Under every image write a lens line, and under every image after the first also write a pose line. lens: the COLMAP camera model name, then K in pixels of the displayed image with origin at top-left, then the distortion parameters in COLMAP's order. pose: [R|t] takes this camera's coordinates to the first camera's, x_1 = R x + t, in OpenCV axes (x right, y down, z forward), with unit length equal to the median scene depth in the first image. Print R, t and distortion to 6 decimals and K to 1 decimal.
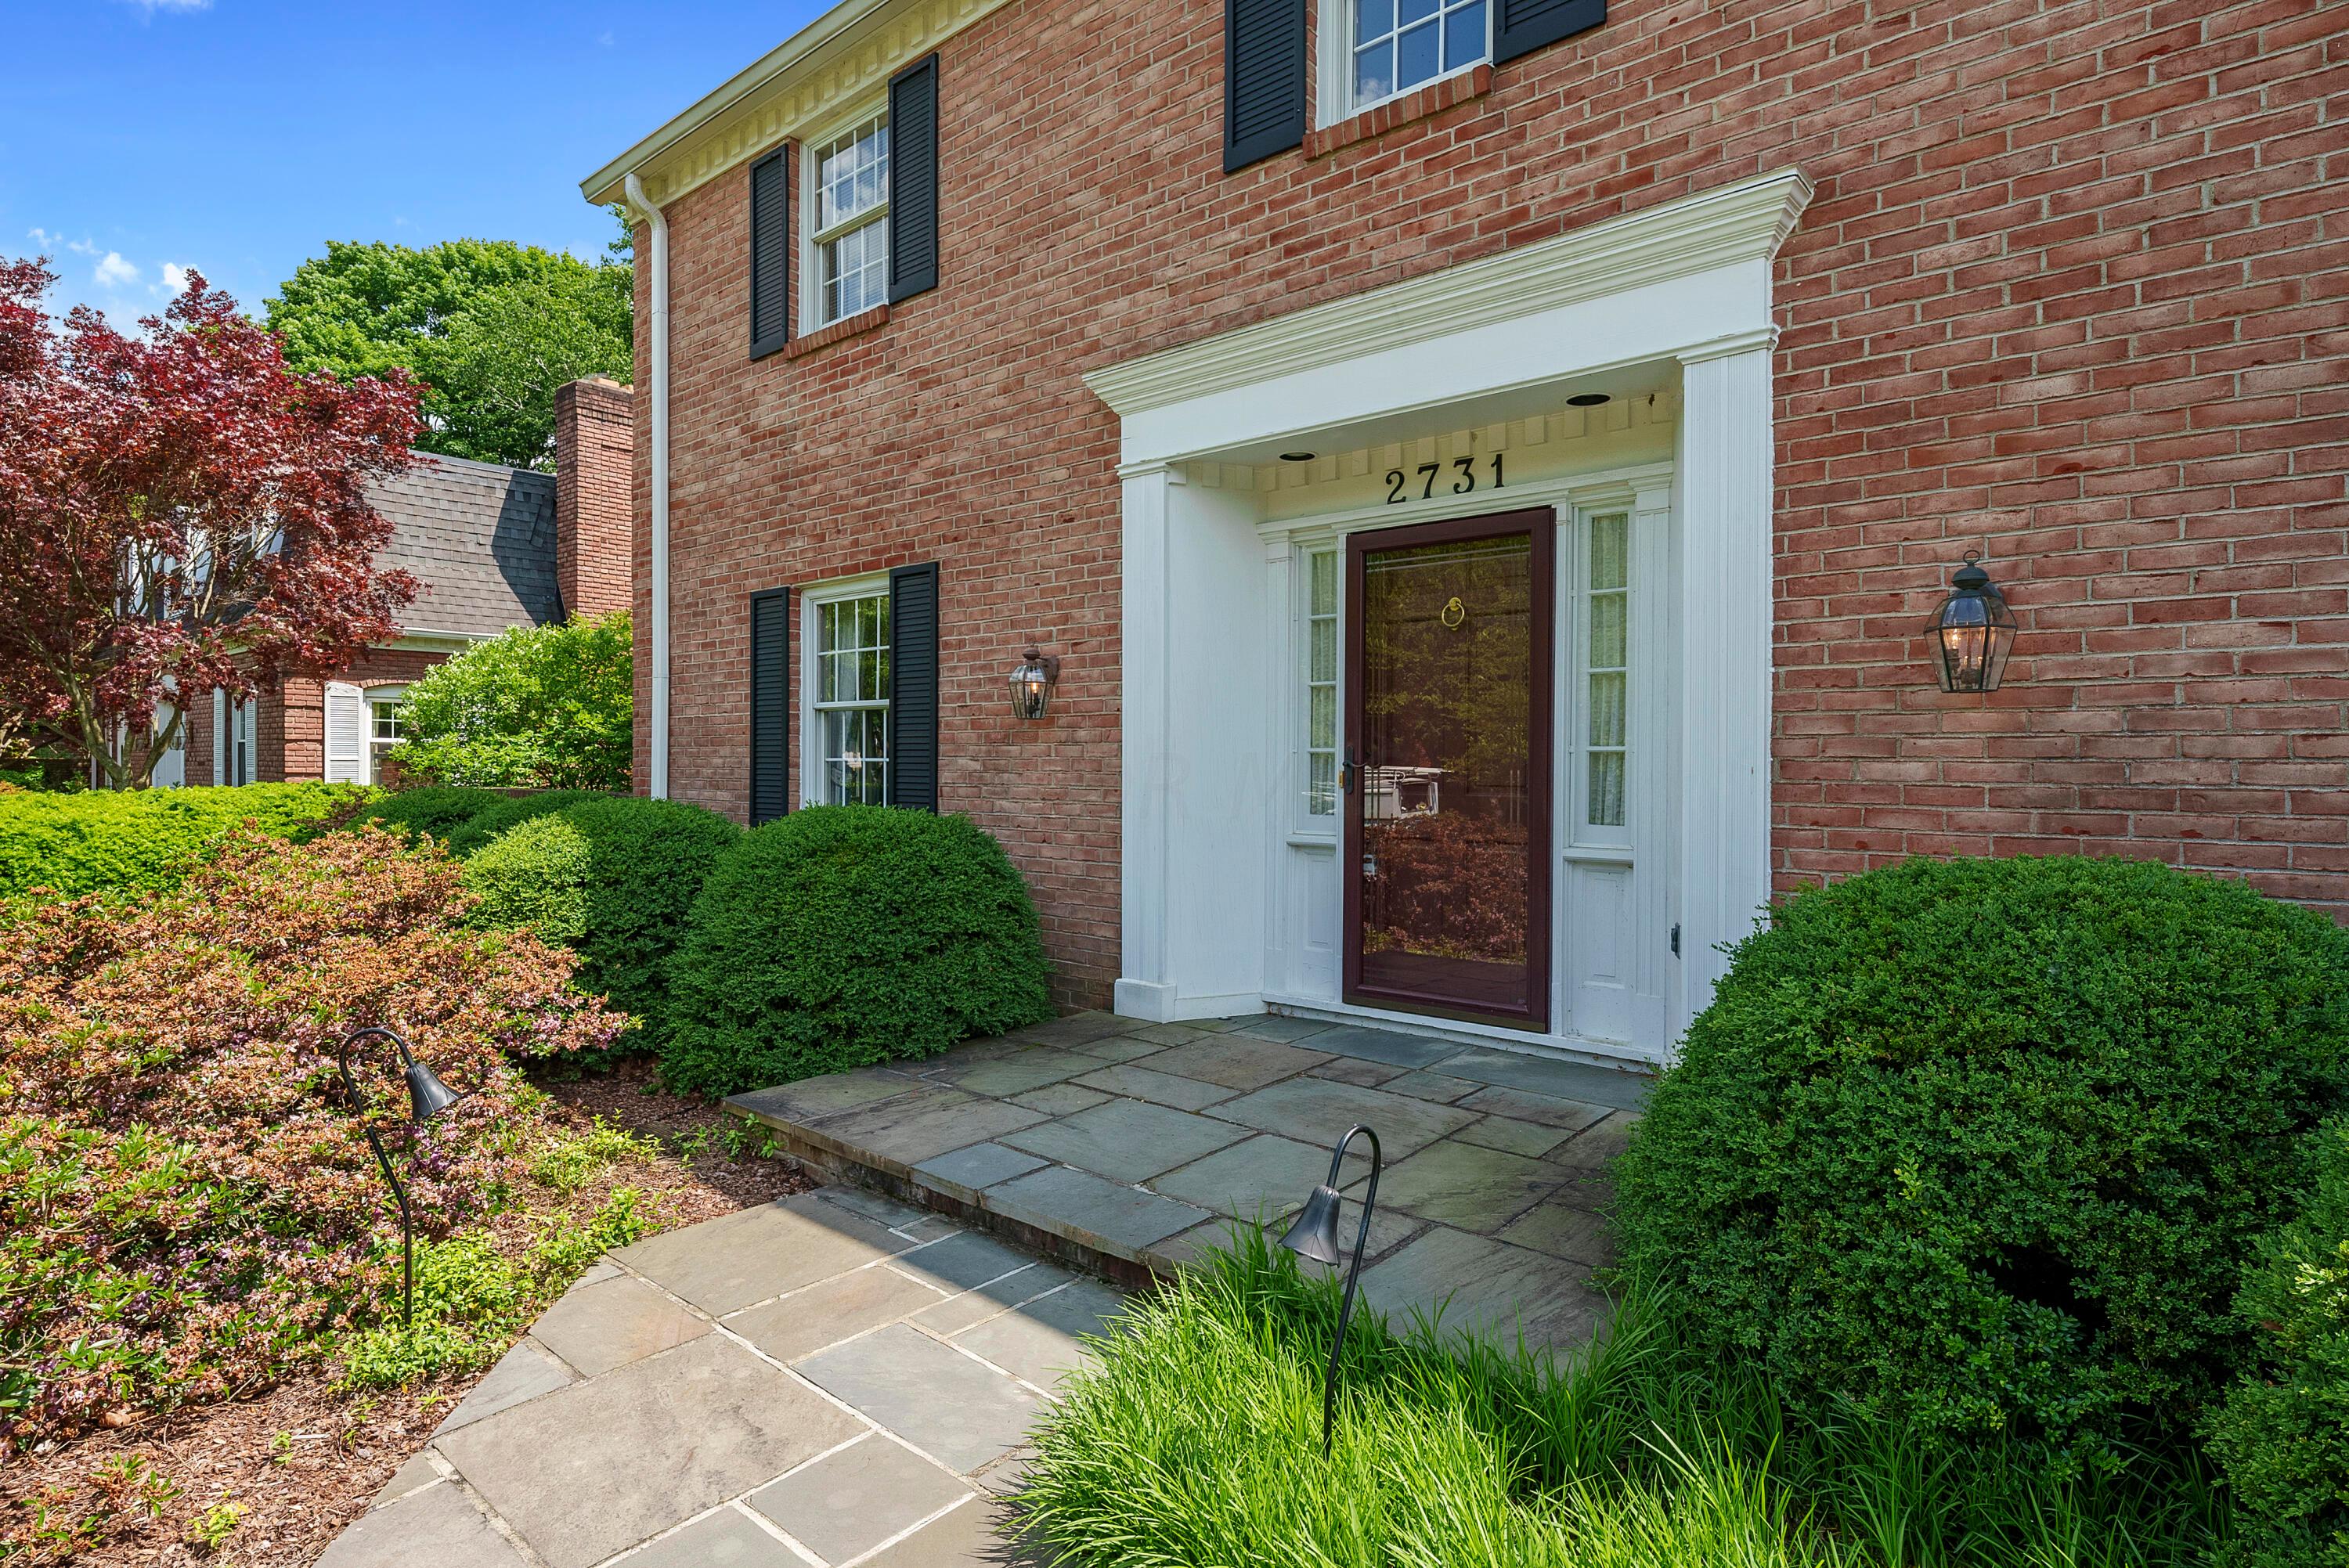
lens RADIAL K [[1230.9, 0, 1178.4], [0, 1230.9, 773.1], [0, 0, 1]] dist [0.001202, -0.000735]
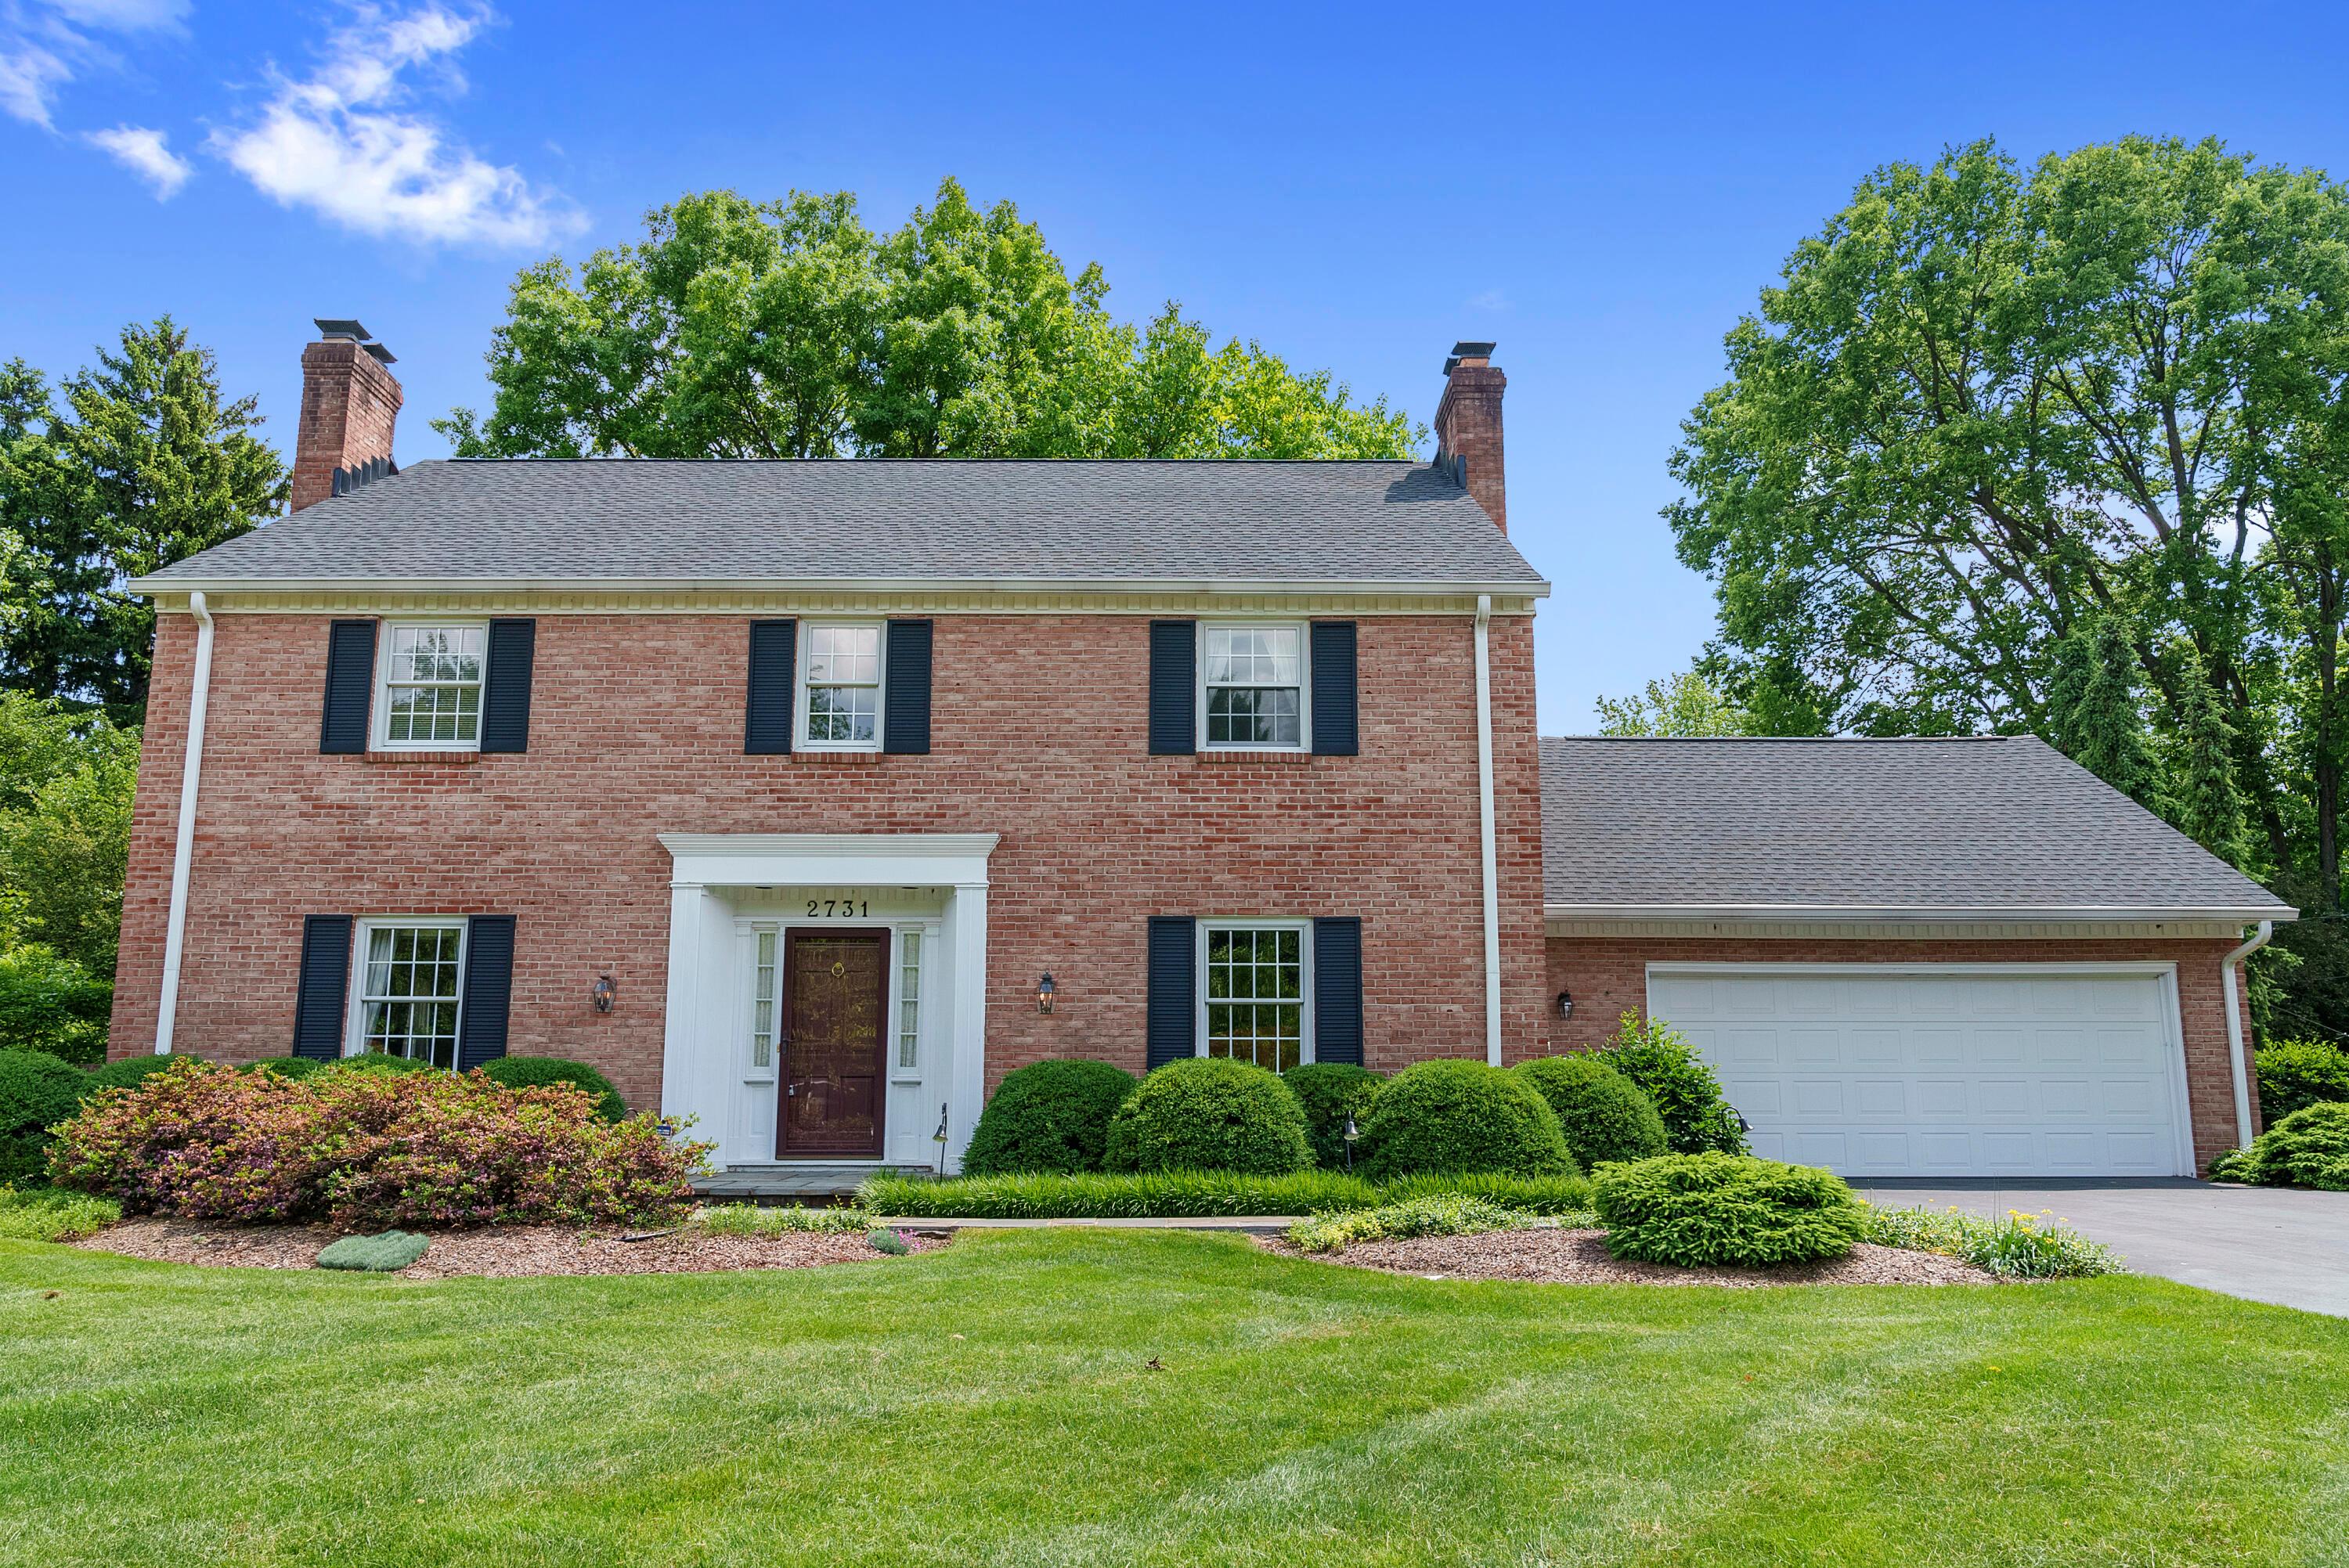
lens RADIAL K [[1778.7, 0, 1178.8], [0, 1778.7, 772.5], [0, 0, 1]] dist [-0.029372, 0.028952]
pose [[0.752054, 0.119059, 0.648259, -1.336744], [0.008413, 0.981735, -0.190065, 0.122719], [-0.659048, 0.148393, 0.737316, -1.677572]]
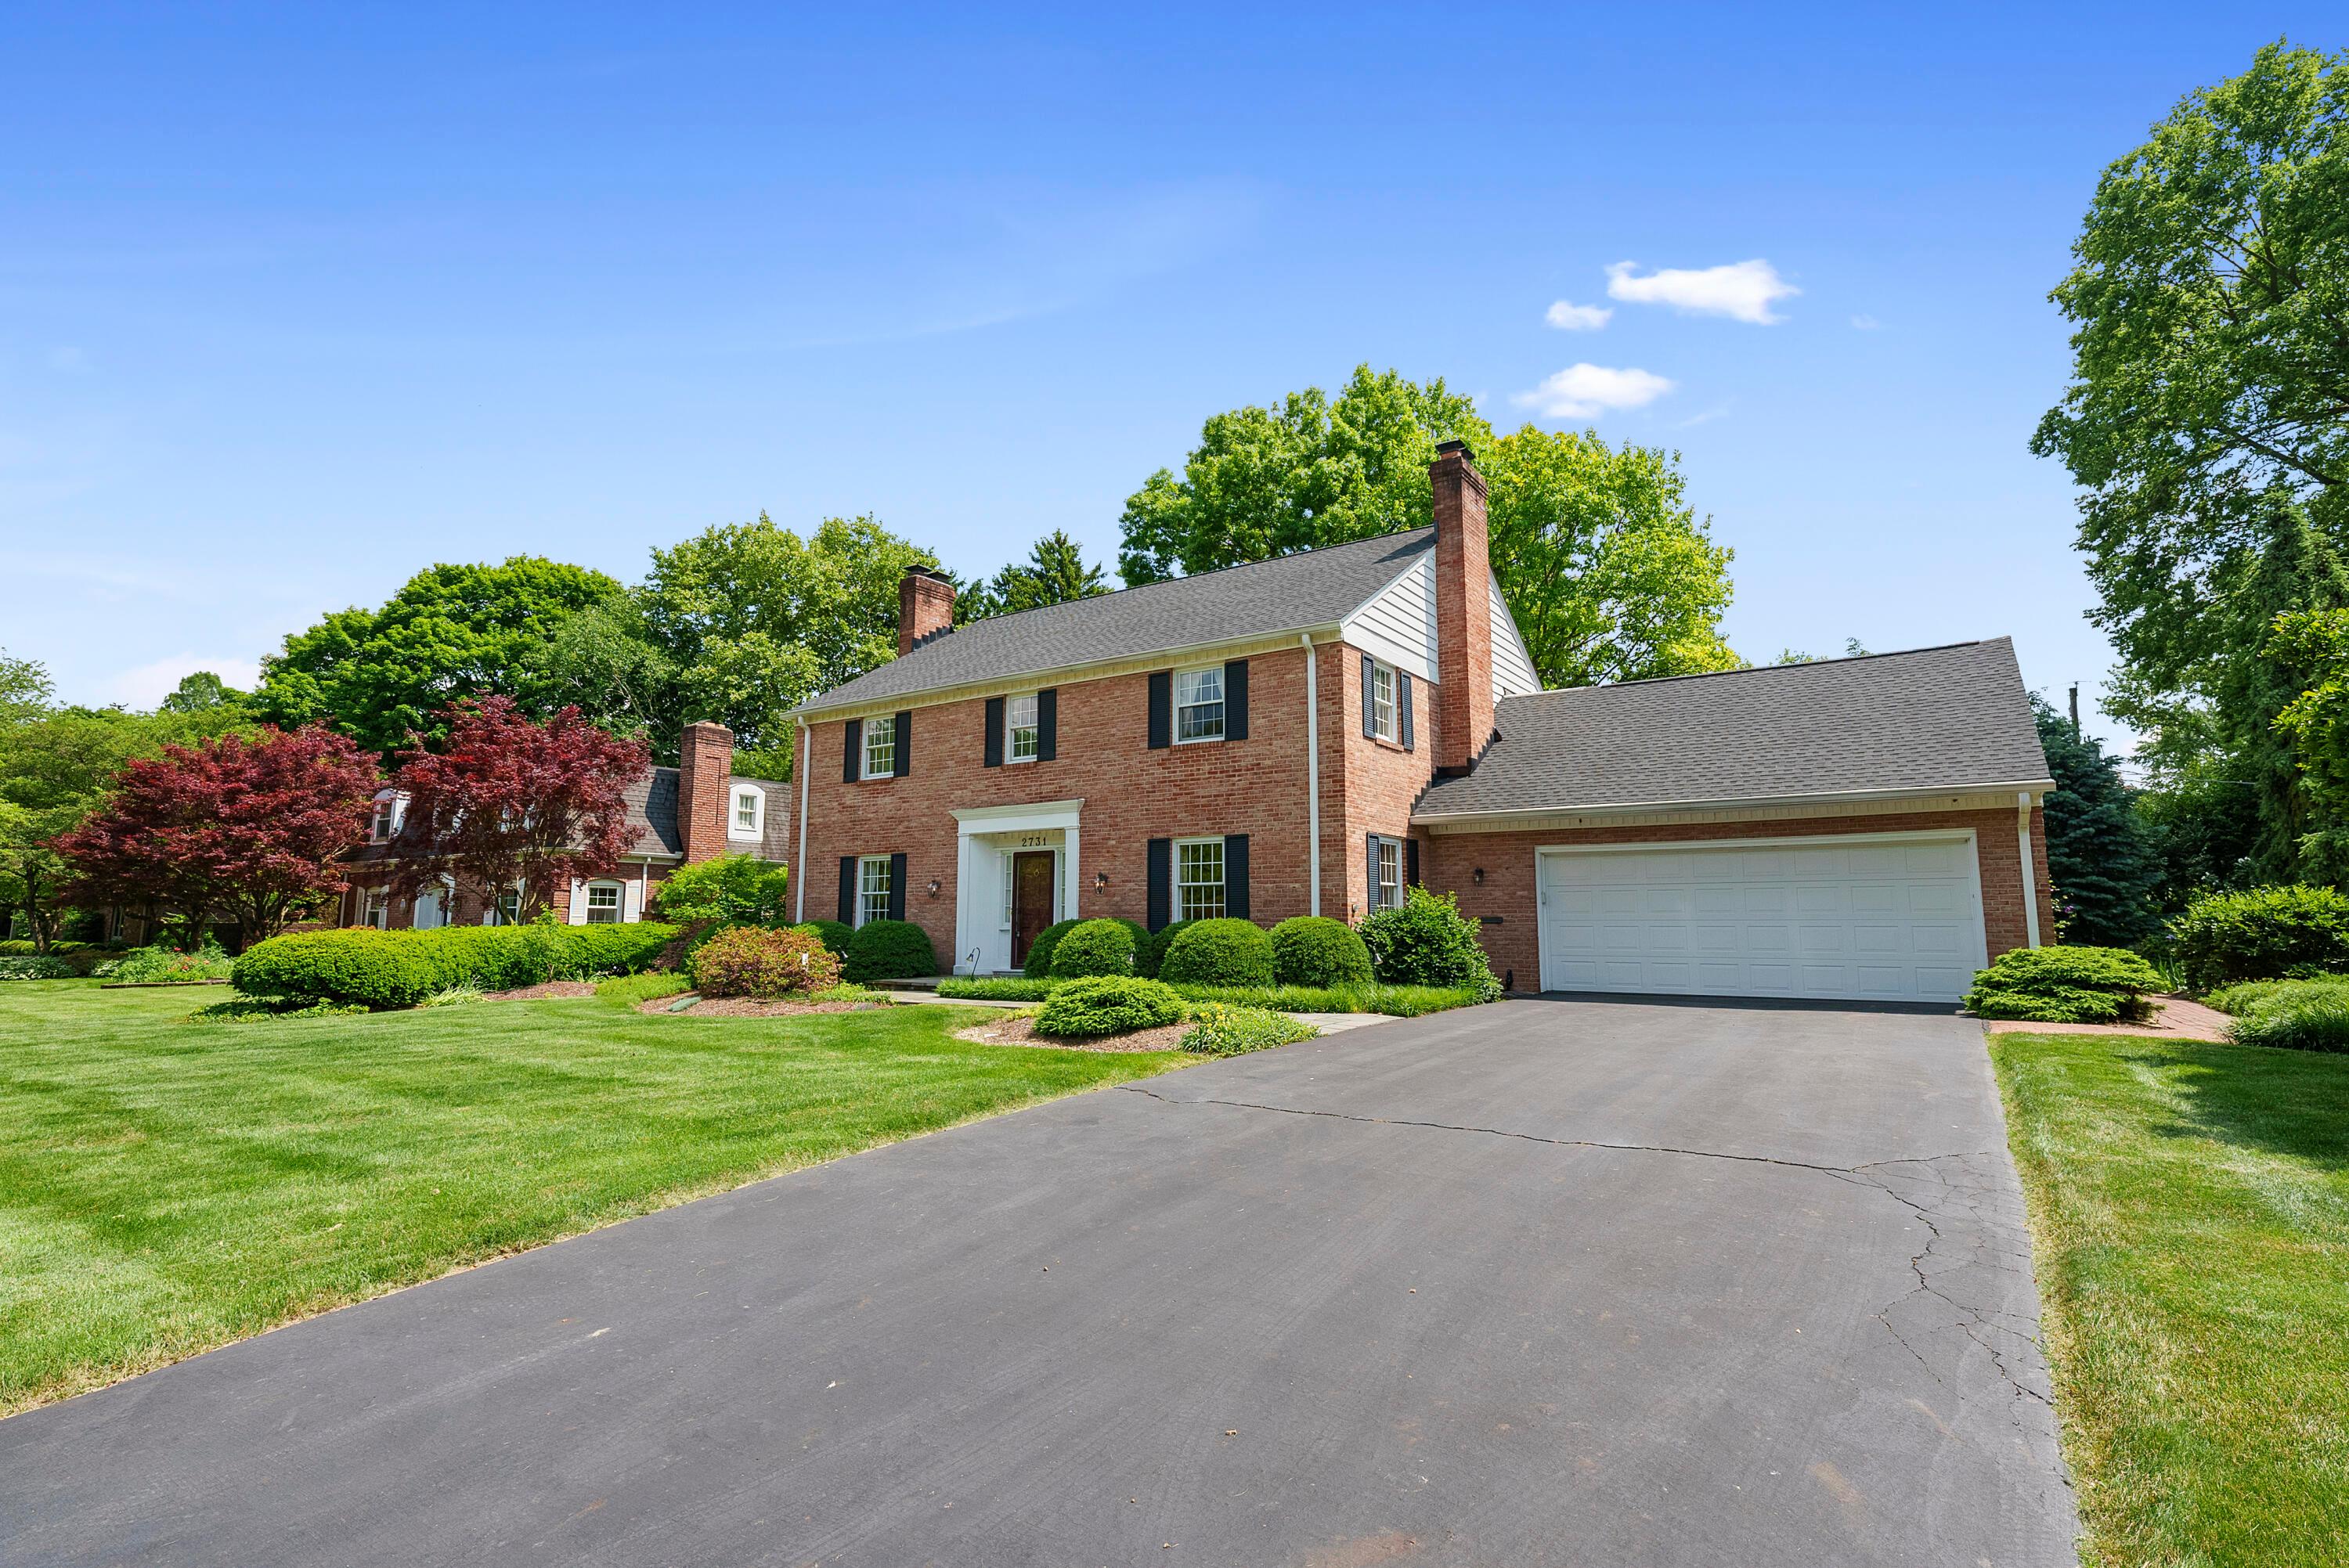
lens RADIAL K [[1154.2, 0, 1184.0], [0, 1154.2, 768.7], [0, 0, 1]] dist [0.004889, -0.001802]
pose [[0.993485, 0.011519, 0.113378, 0.261844], [0.005491, 0.988885, -0.148581, 0.102954], [-0.113829, 0.148235, 0.982379, -2.884889]]
